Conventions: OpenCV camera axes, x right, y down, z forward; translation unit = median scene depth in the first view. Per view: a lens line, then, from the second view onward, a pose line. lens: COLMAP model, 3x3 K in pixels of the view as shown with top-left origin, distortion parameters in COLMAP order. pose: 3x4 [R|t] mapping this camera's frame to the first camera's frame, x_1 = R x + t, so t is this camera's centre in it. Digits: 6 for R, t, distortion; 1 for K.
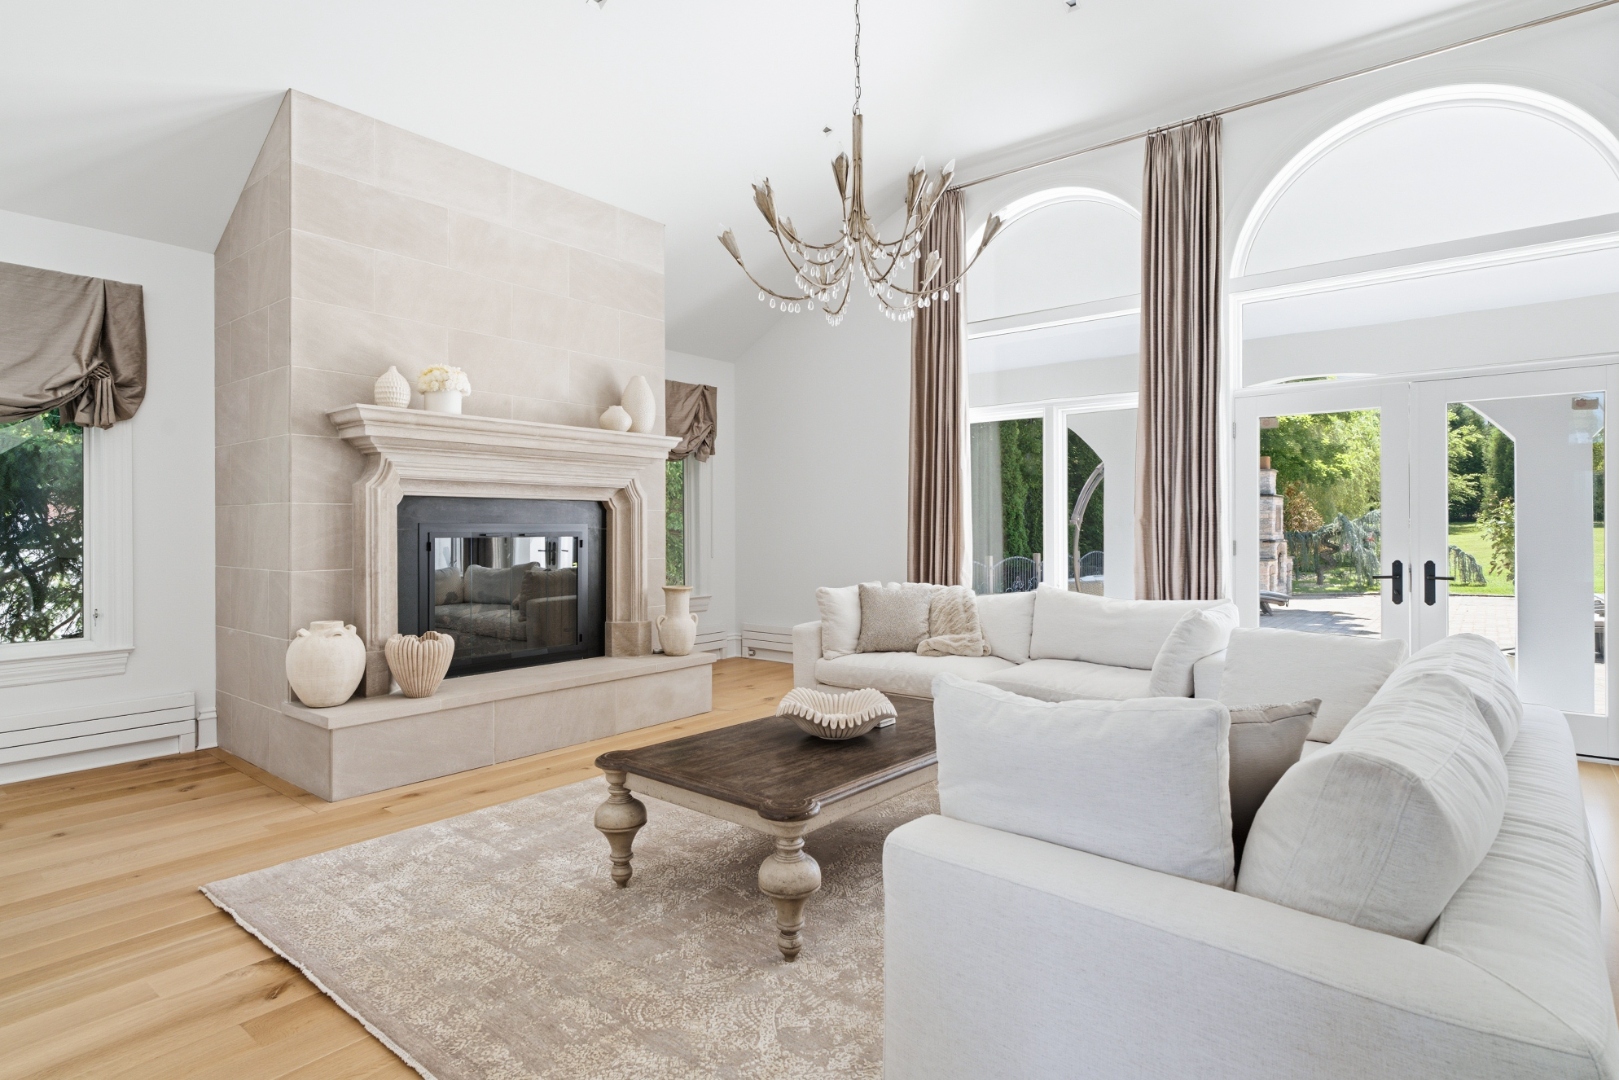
lens RADIAL K [[821.3, 0, 820.3], [0, 821.3, 531.7], [0, 0, 1]] dist [0.000716, 0.000116]
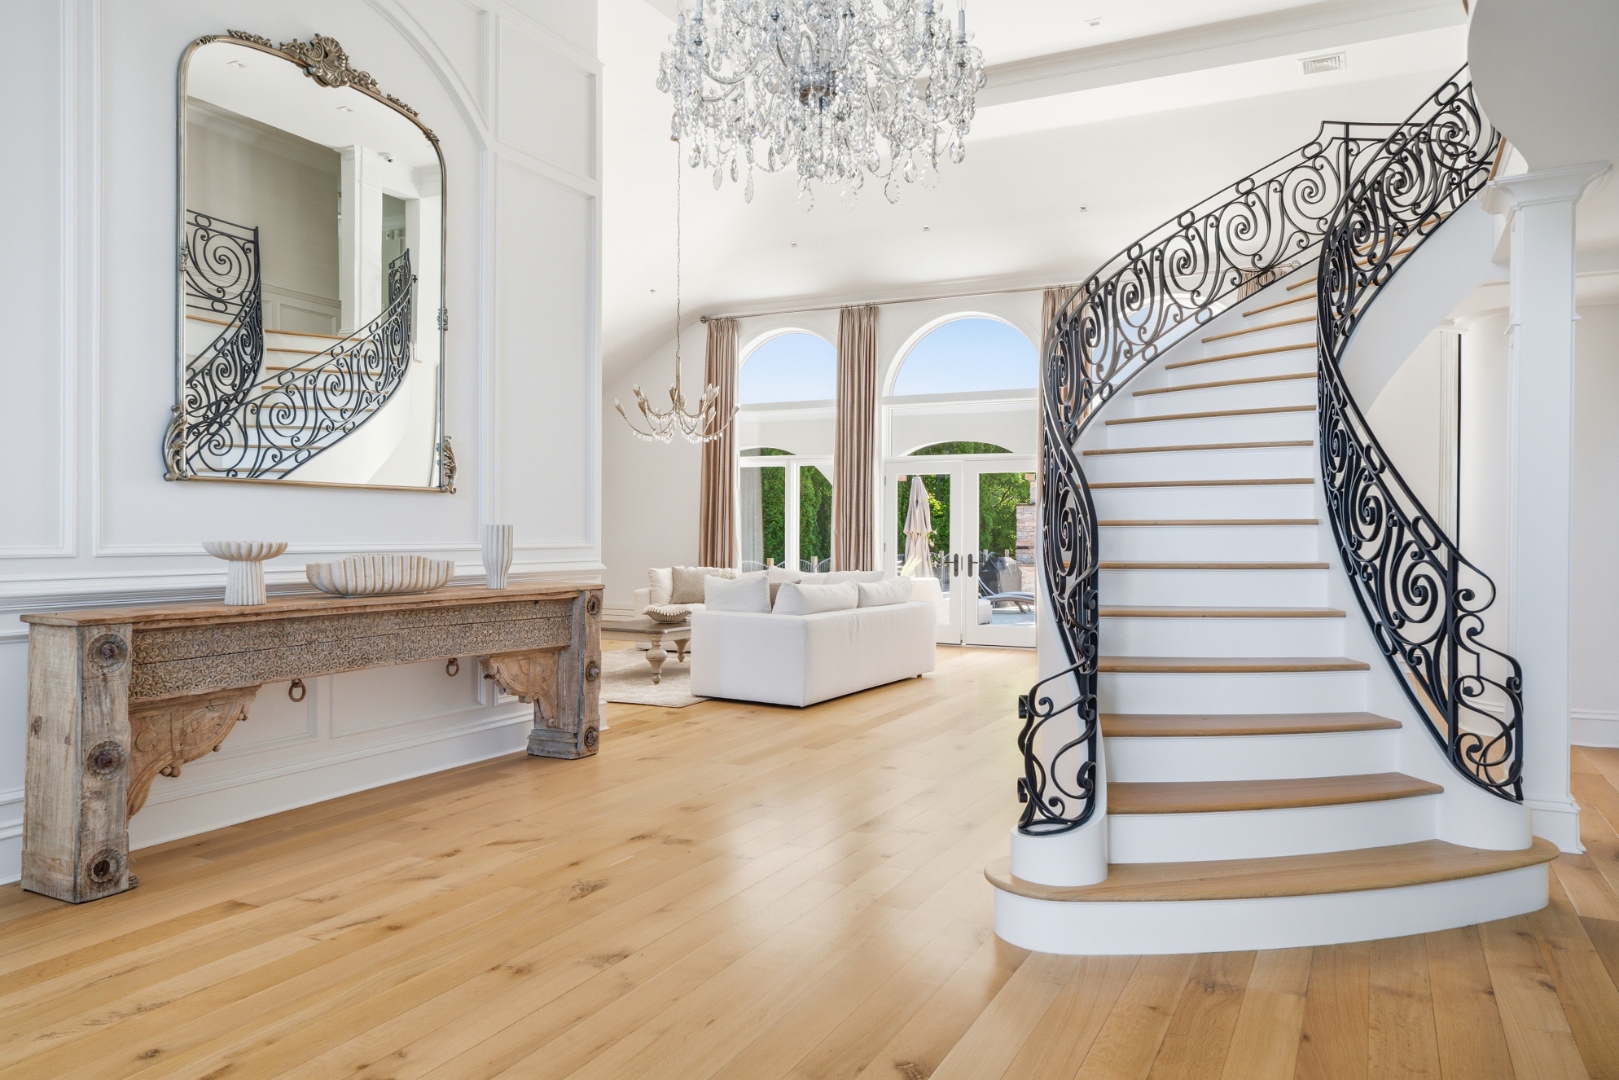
lens RADIAL K [[1097.0, 0, 833.5], [0, 1097.0, 531.3], [0, 0, 1]] dist [-0.001713, 0.000637]
pose [[0.975501, 0.006973, 0.219883, -0.123024], [-0.006047, 0.999970, -0.004886, -0.002669], [-0.219910, 0.003436, 0.975514, -1.269780]]
